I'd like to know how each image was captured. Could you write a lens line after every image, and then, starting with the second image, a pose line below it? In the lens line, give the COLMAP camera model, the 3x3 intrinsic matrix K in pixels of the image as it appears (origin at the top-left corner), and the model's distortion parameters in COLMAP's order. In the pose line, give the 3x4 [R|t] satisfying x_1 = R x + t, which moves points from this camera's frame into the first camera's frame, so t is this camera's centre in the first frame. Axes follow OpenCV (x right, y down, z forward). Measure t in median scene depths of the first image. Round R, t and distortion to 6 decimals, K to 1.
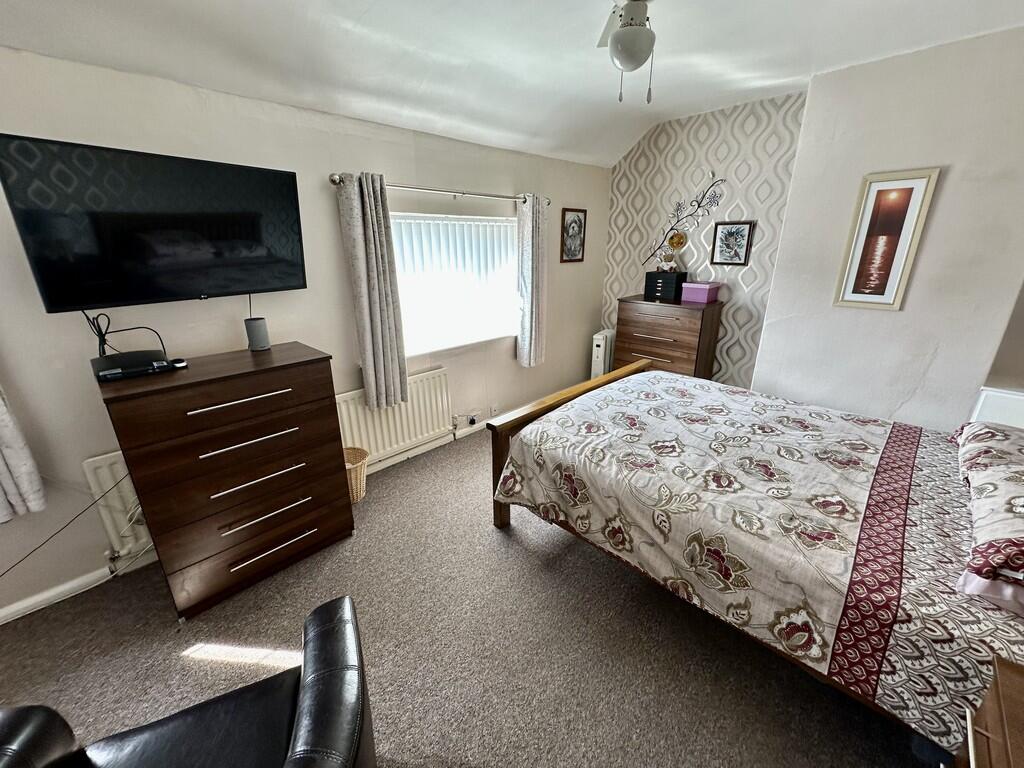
lens RADIAL K [[408.7, 0, 510.6], [0, 408.7, 381.4], [0, 0, 1]] dist [-0.002402, 0.000646]
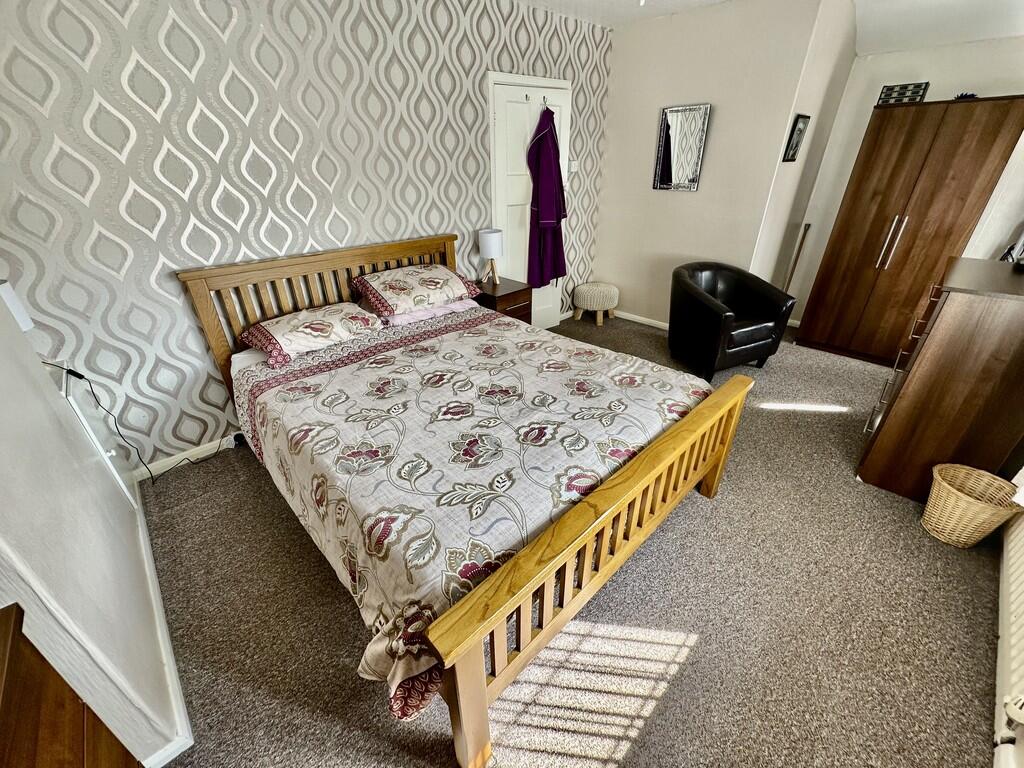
lens RADIAL K [[408.7, 0, 510.6], [0, 408.7, 381.4], [0, 0, 1]] dist [-0.002402, 0.000646]
pose [[-0.999587, 0.004750, 0.028350, 0.456108], [0.023971, 0.682055, 0.730908, -0.569585], [-0.015865, 0.731286, -0.681887, 1.706634]]
